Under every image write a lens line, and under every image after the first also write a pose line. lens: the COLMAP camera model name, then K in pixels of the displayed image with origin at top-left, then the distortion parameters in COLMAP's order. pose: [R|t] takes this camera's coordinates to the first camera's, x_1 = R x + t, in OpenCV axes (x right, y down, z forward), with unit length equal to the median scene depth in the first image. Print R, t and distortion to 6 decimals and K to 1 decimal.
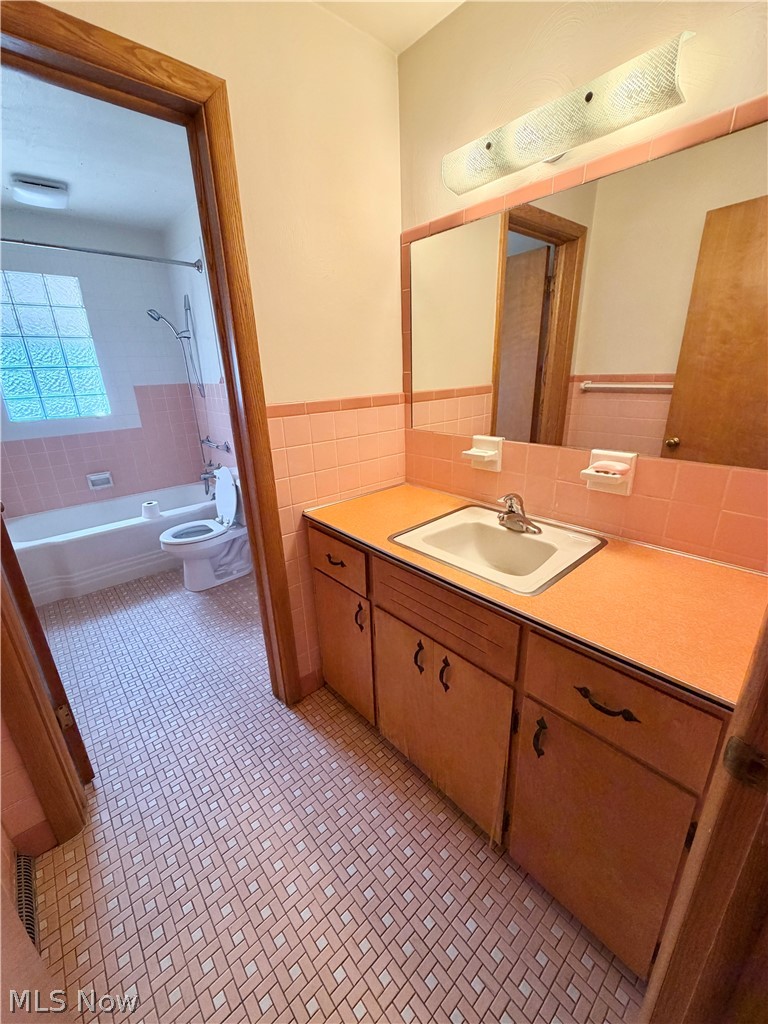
lens RADIAL K [[409.7, 0, 383.8], [0, 409.7, 510.7], [0, 0, 1]] dist [0.001443, 0.000650]
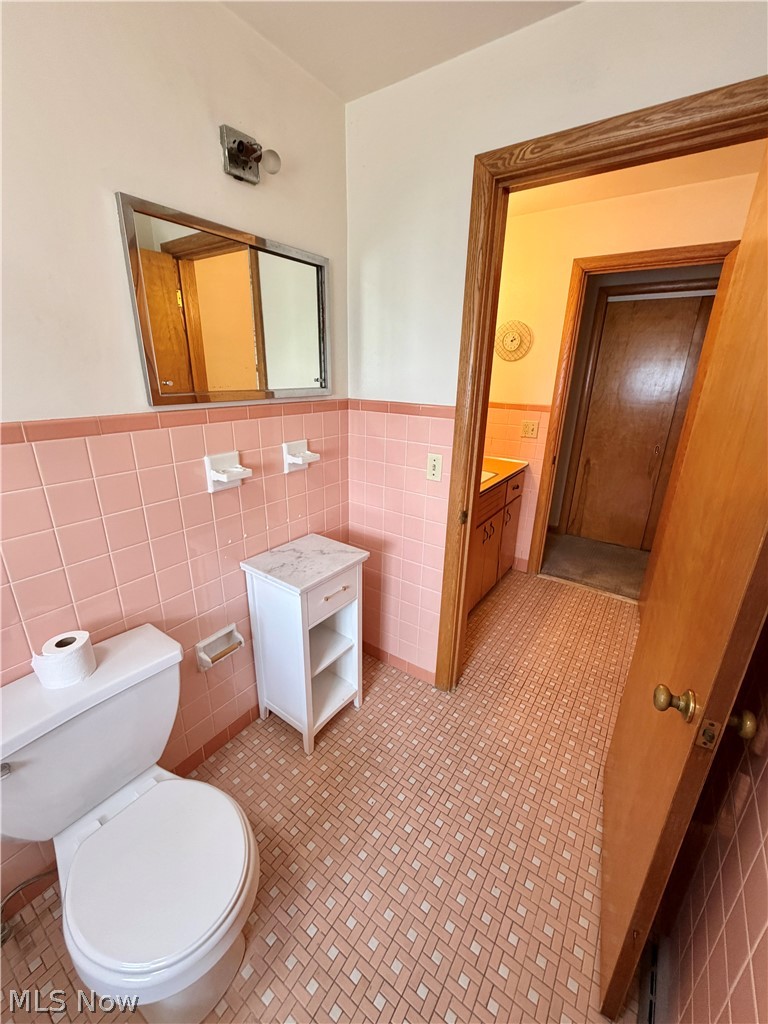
lens RADIAL K [[409.7, 0, 386.9], [0, 409.7, 507.6], [0, 0, 1]] dist [0.001443, 0.000650]
pose [[-0.240278, -0.291929, 0.925767, -0.671749], [0.307484, 0.881705, 0.357841, -0.255876], [-0.920717, 0.370640, -0.122091, 0.690619]]
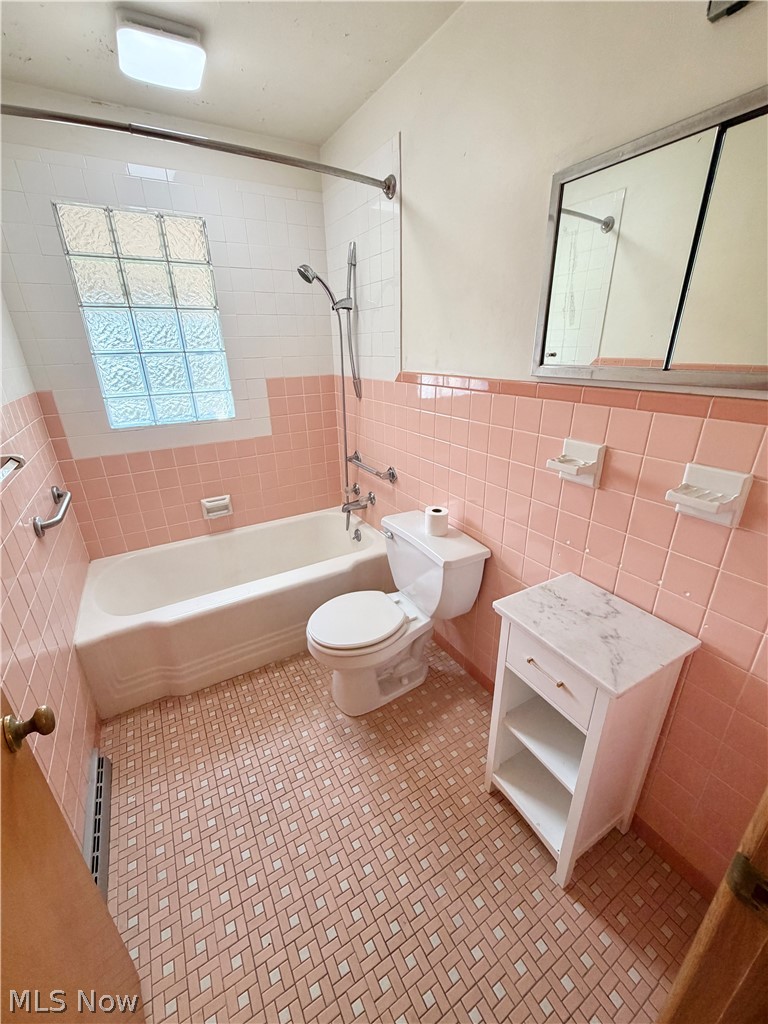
lens RADIAL K [[409.7, 0, 387.8], [0, 409.7, 511.4], [0, 0, 1]] dist [0.001443, 0.000650]
pose [[0.982119, 0.079474, -0.170662, -0.289323], [-0.070949, 0.995935, 0.055494, -0.142350], [0.174379, -0.042393, 0.983766, 0.358404]]
